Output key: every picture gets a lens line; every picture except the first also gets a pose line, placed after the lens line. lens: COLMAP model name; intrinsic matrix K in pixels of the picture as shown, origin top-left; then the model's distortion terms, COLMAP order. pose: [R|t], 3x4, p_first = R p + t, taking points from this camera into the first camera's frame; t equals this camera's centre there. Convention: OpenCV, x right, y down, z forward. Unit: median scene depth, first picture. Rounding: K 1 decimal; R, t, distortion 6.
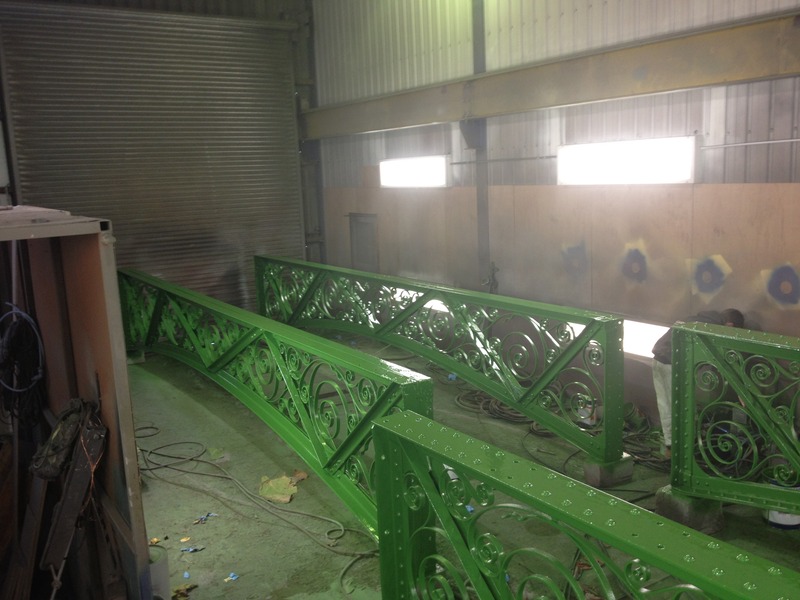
lens RADIAL K [[780.6, 0, 400.0], [0, 780.6, 300.0], [0, 0, 1]] dist [0.136771, -0.253437]
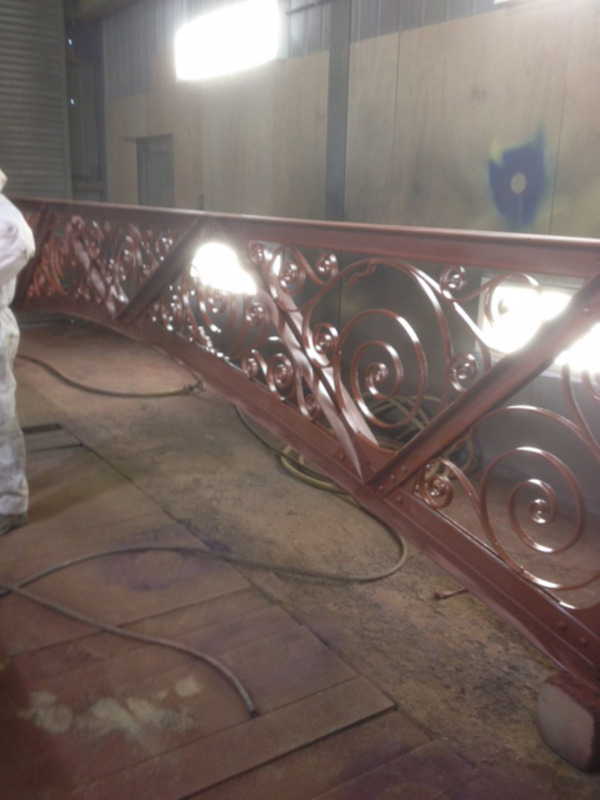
lens RADIAL K [[780.6, 0, 300.0], [0, 780.6, 400.0], [0, 0, 1]] dist [0.136771, -0.253437]
pose [[0.997779, 0.058917, 0.031091, 0.093976], [-0.061516, 0.993987, 0.090587, 0.049904], [-0.025567, -0.092299, 0.995403, 0.565322]]
